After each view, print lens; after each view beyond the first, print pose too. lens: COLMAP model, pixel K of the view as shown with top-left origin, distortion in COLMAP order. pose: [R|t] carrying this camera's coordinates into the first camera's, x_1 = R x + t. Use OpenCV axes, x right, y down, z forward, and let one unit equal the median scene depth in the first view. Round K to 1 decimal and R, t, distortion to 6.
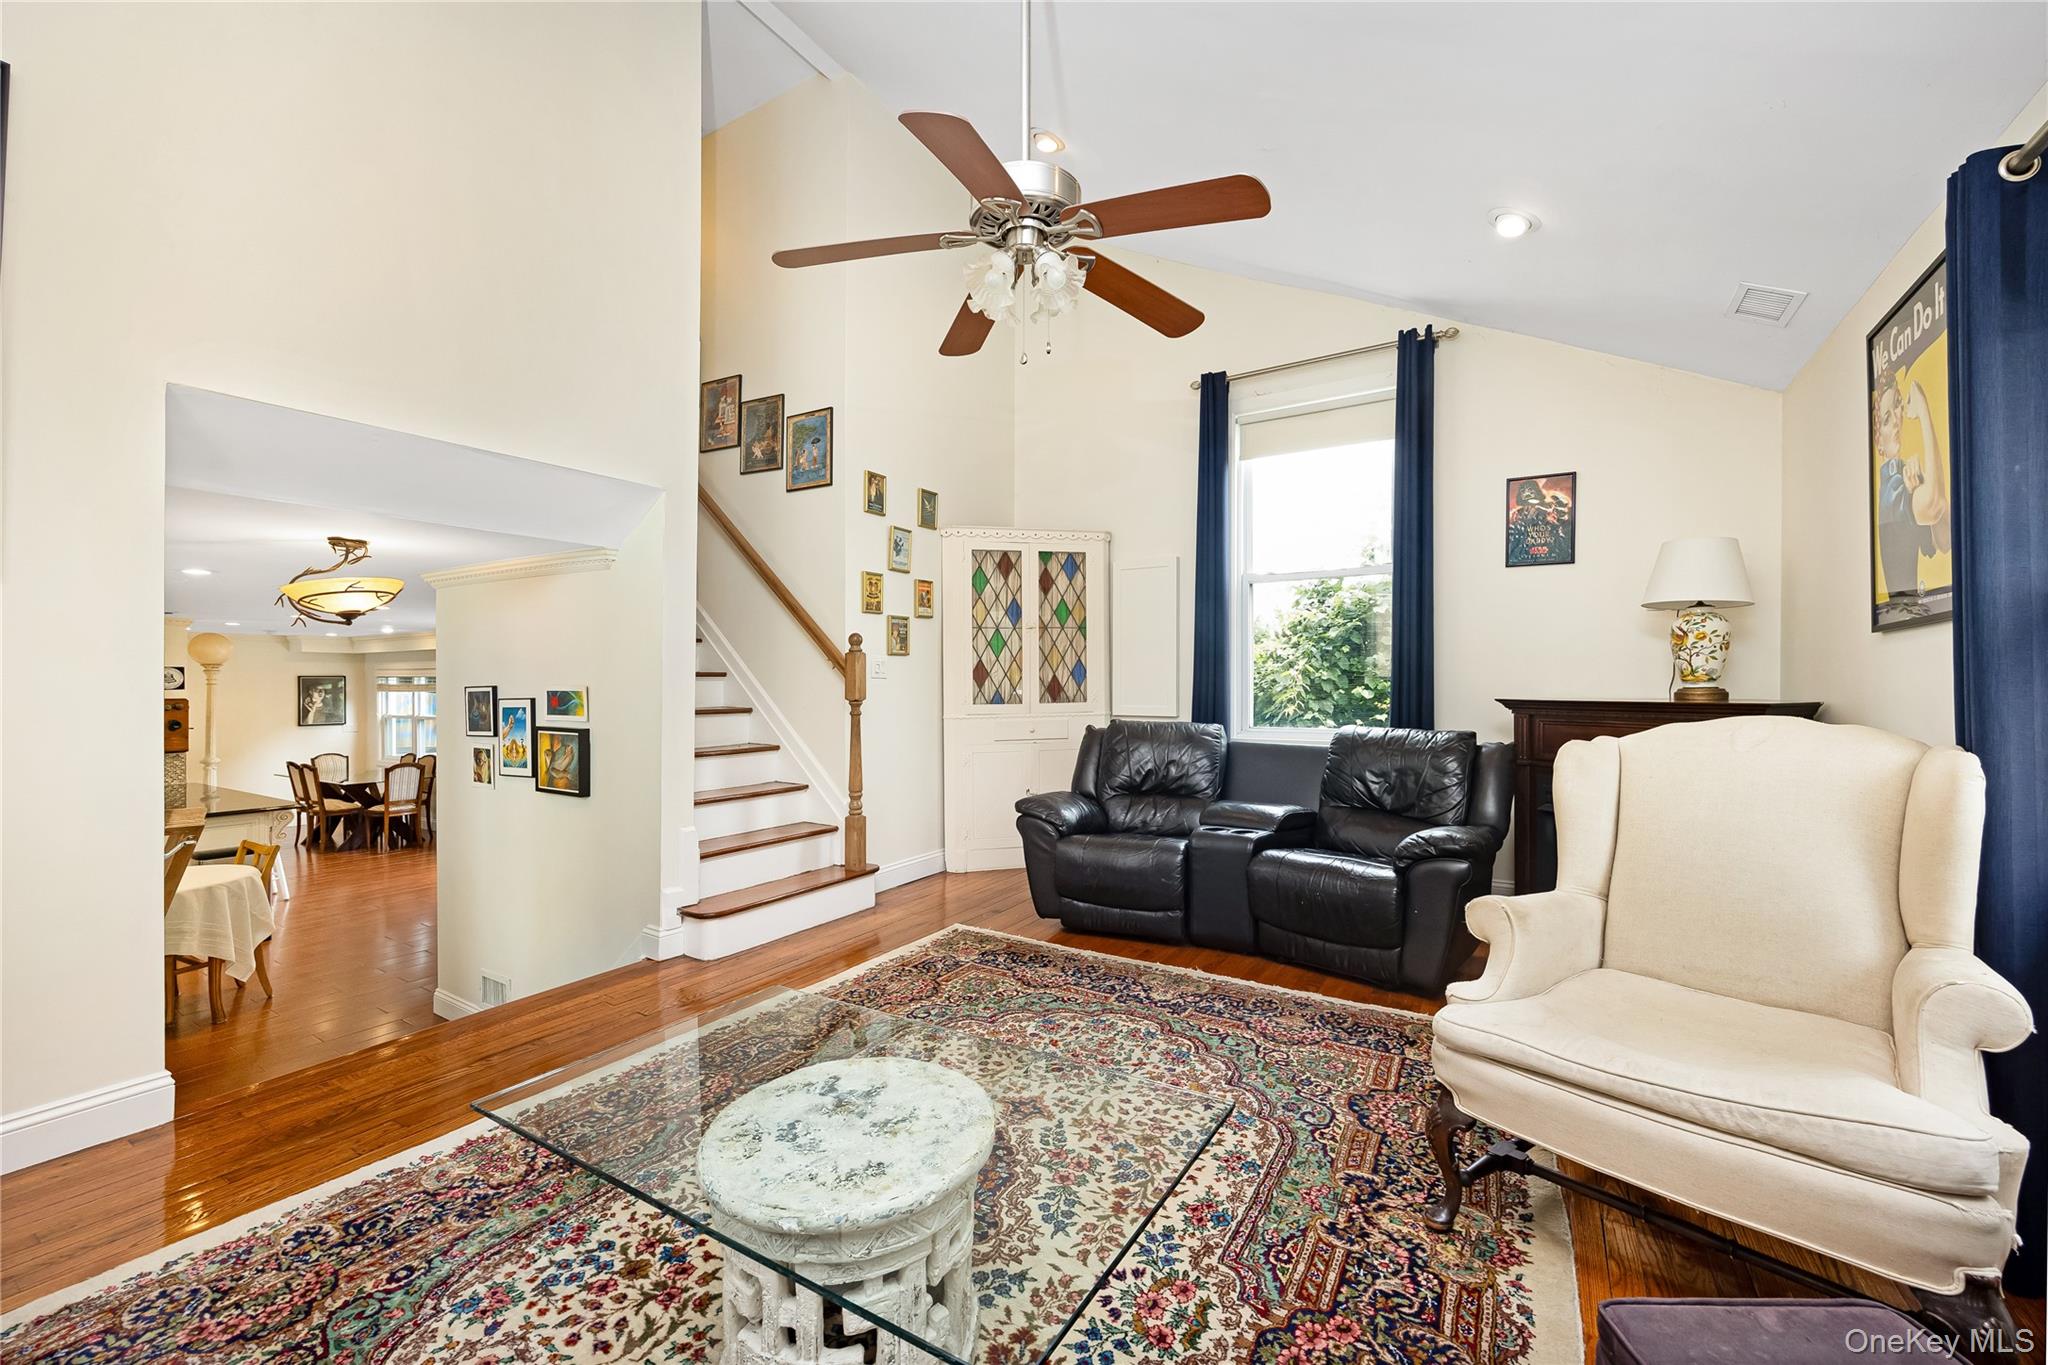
lens RADIAL K [[818.1, 0, 1058.8], [0, 818.1, 674.7], [0, 0, 1]] dist [-0.003280, 0.000771]
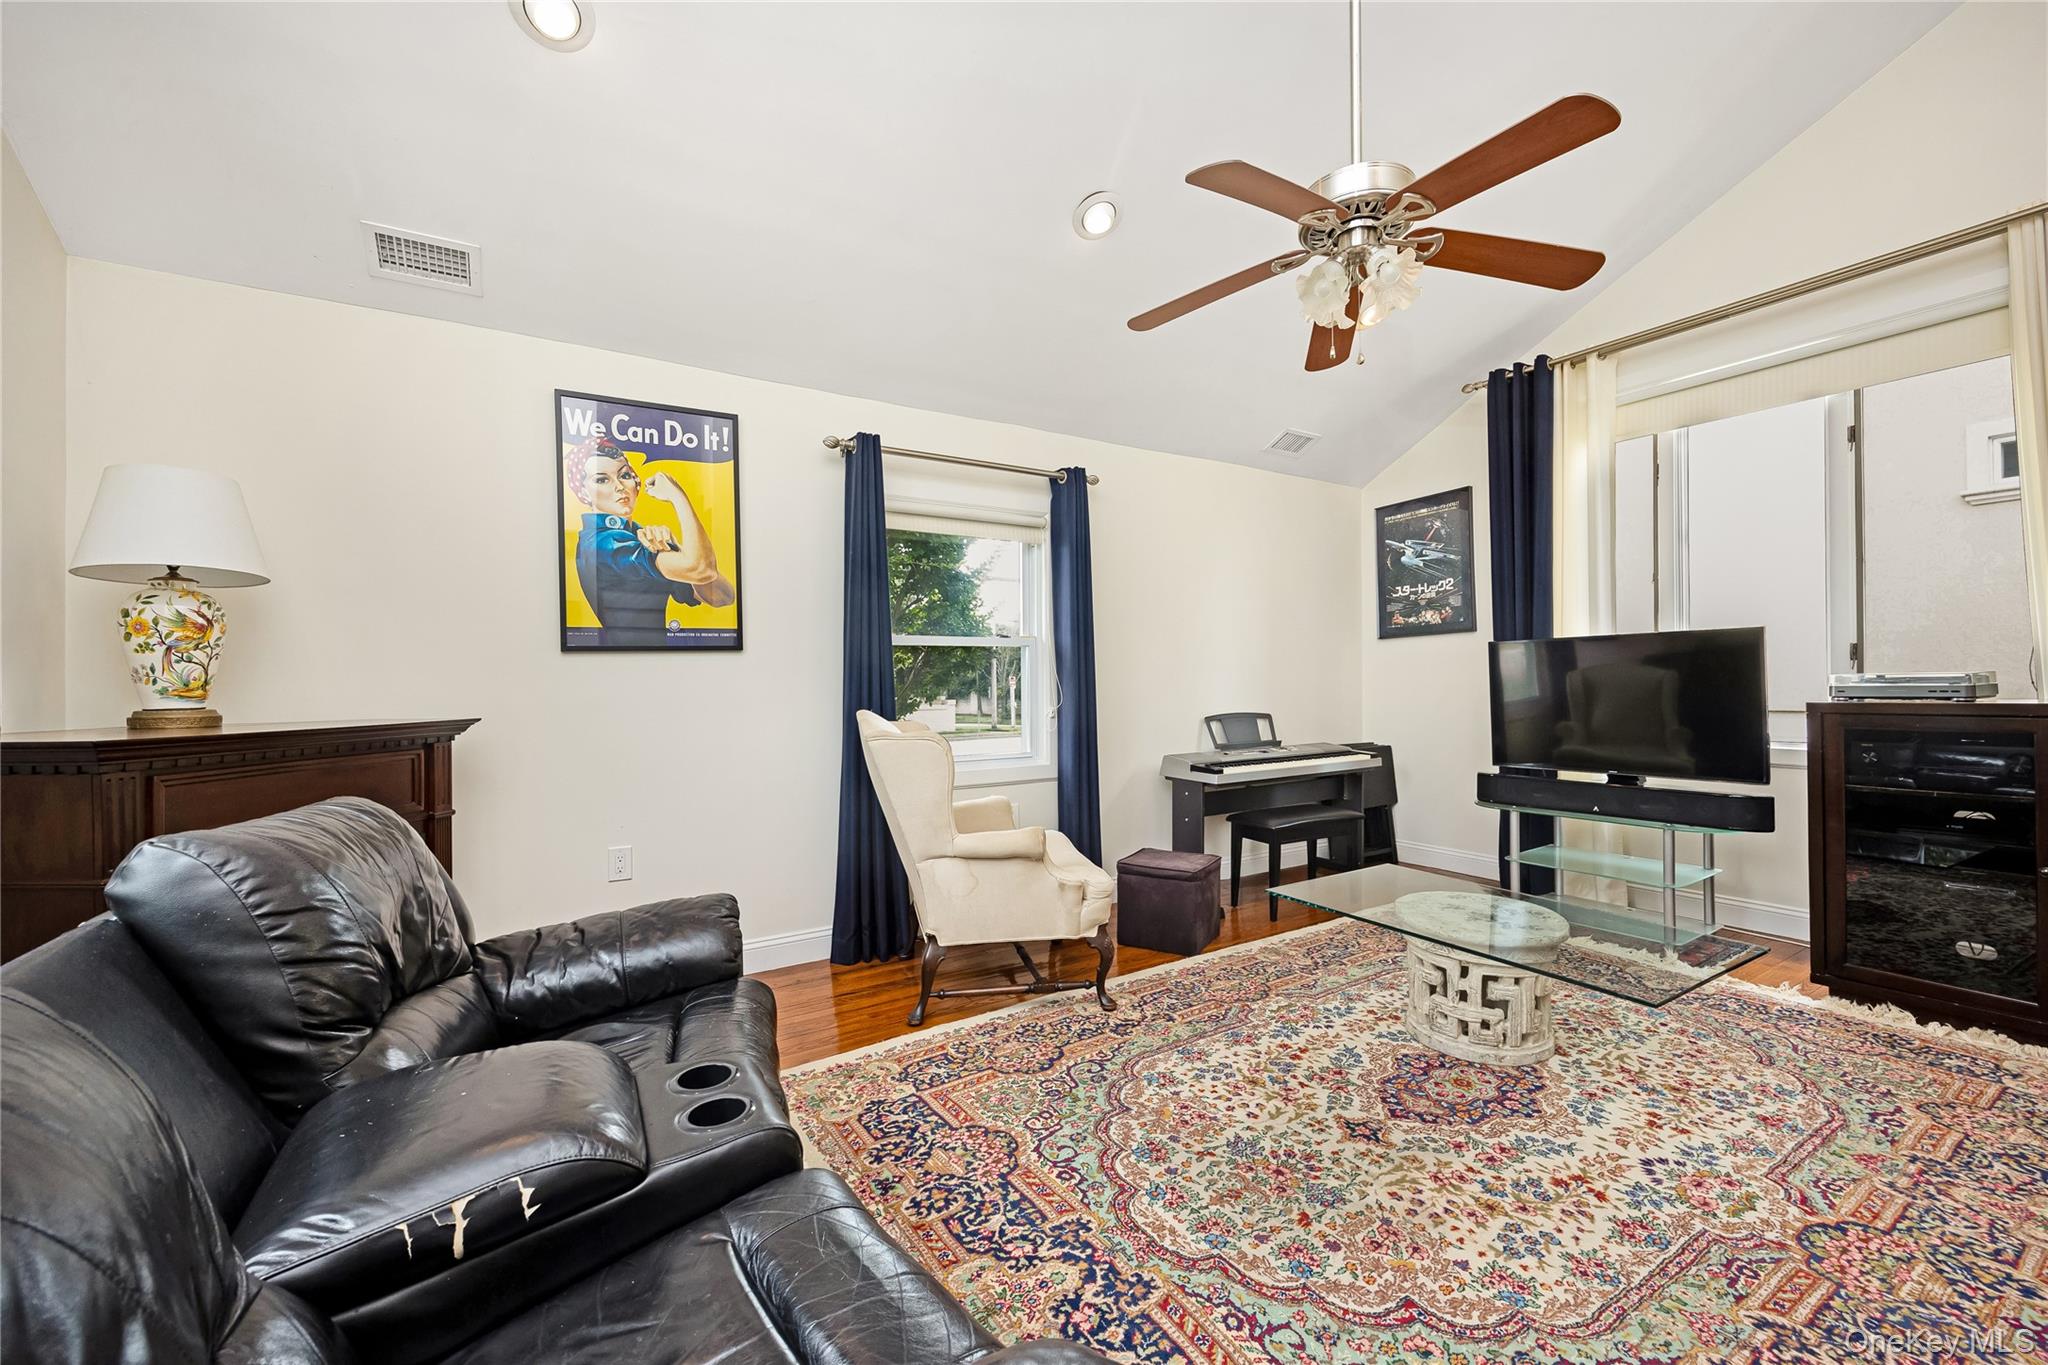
lens RADIAL K [[818.1, 0, 1028.7], [0, 818.1, 692.9], [0, 0, 1]] dist [-0.003280, 0.000771]
pose [[-0.881311, 0.012561, 0.472371, -0.107119], [0.013525, 0.999908, -0.001356, 0.014671], [-0.472344, 0.005193, -0.881399, 1.422088]]
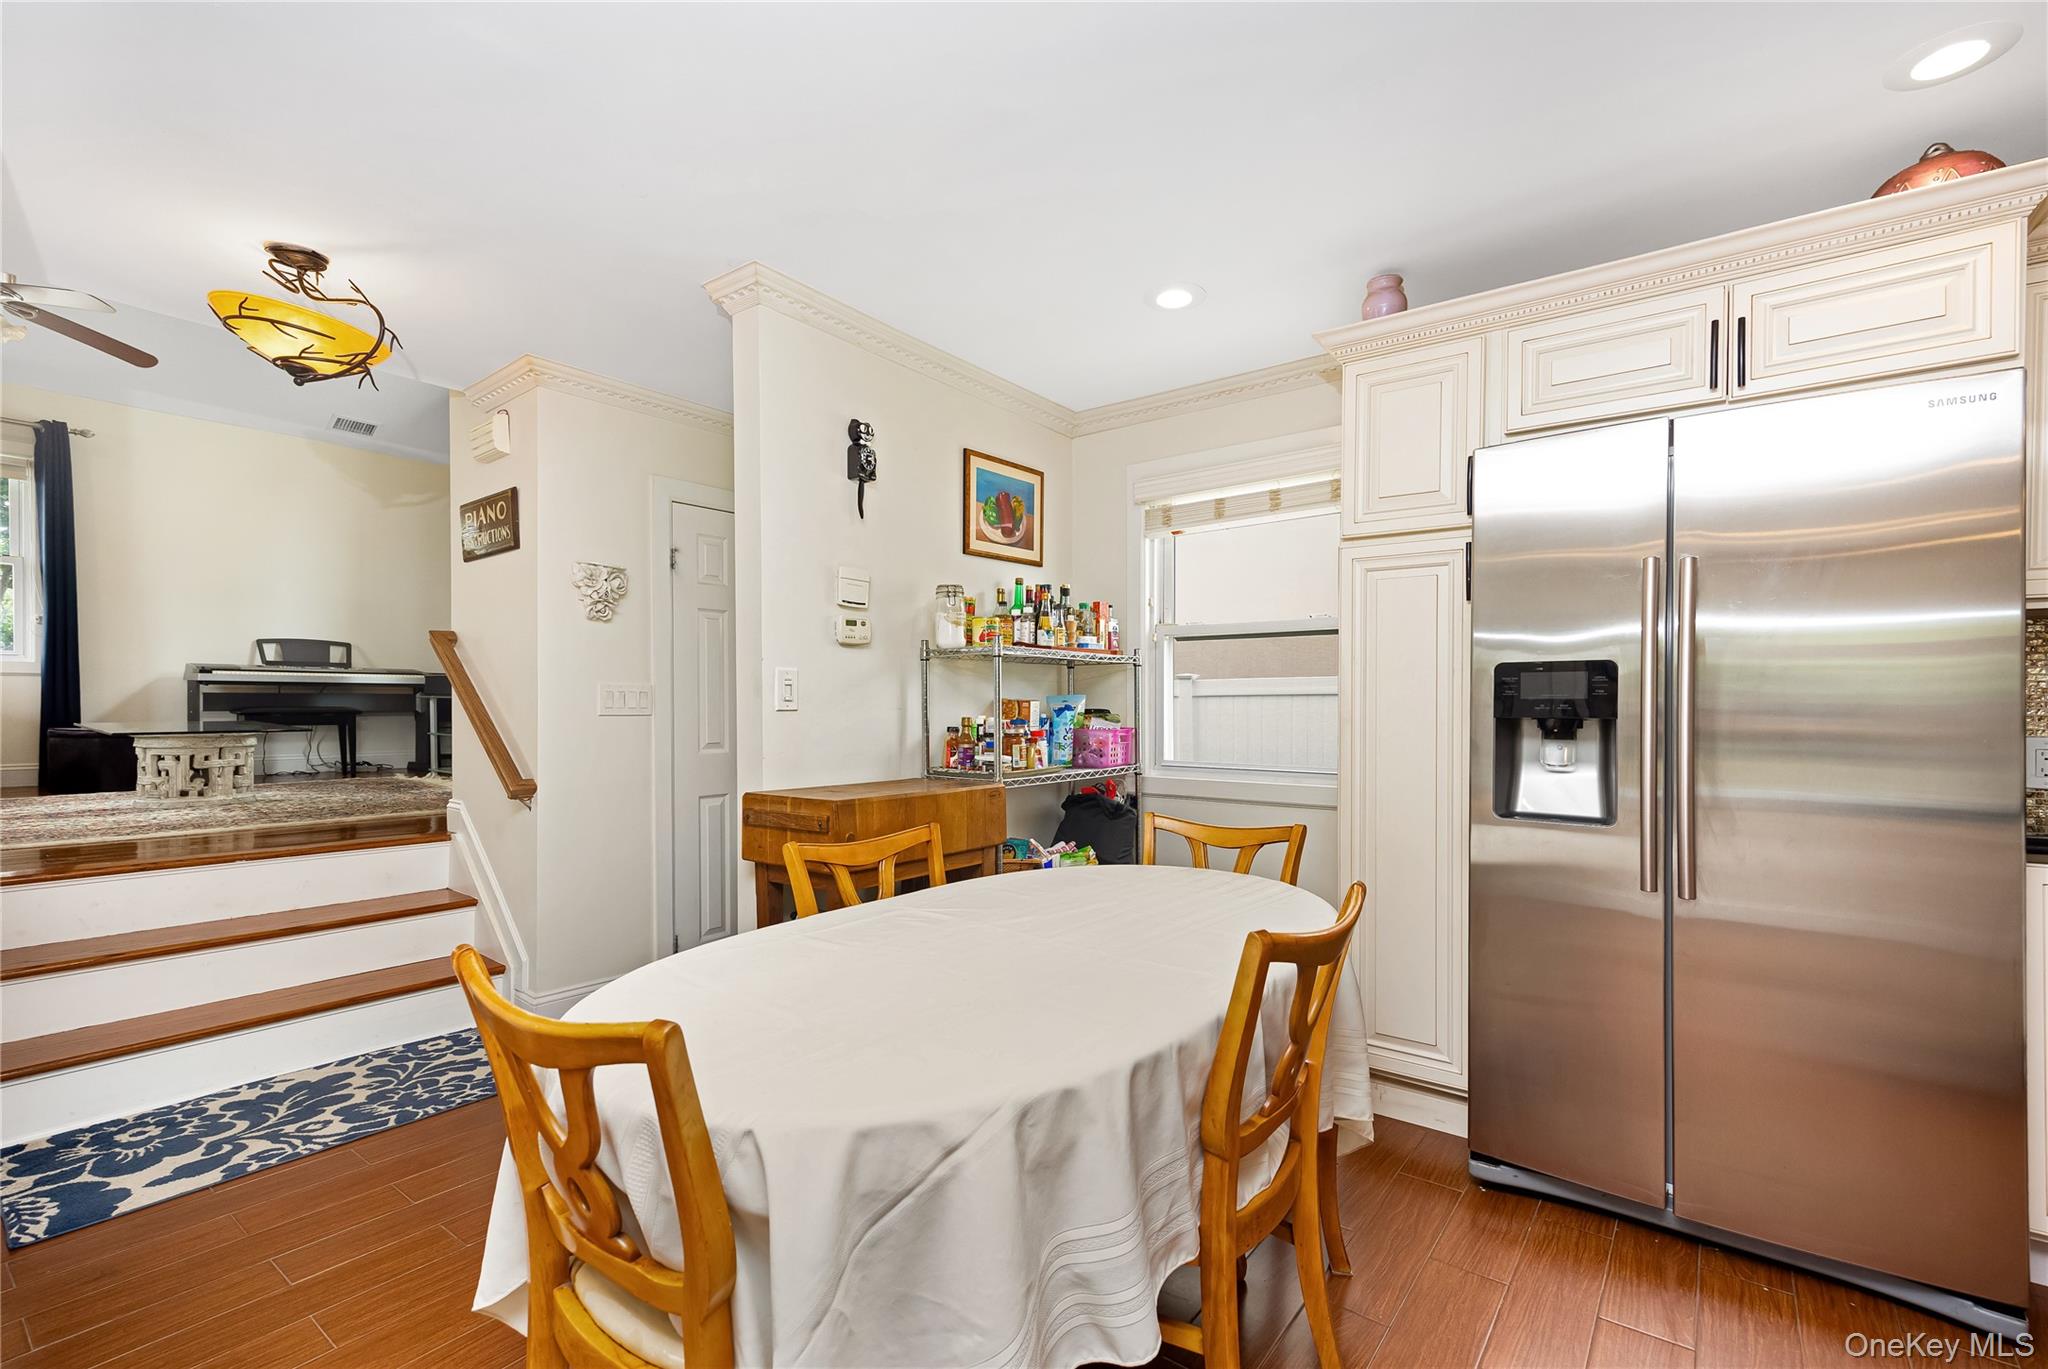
lens RADIAL K [[920.3, 0, 1033.7], [0, 920.3, 699.1], [0, 0, 1]] dist [0.015378, -0.000056]
pose [[-0.992944, 0.000311, 0.118586, -1.683038], [-0.001343, 0.999903, -0.013868, 0.224050], [-0.118578, -0.013929, -0.992847, 1.843995]]
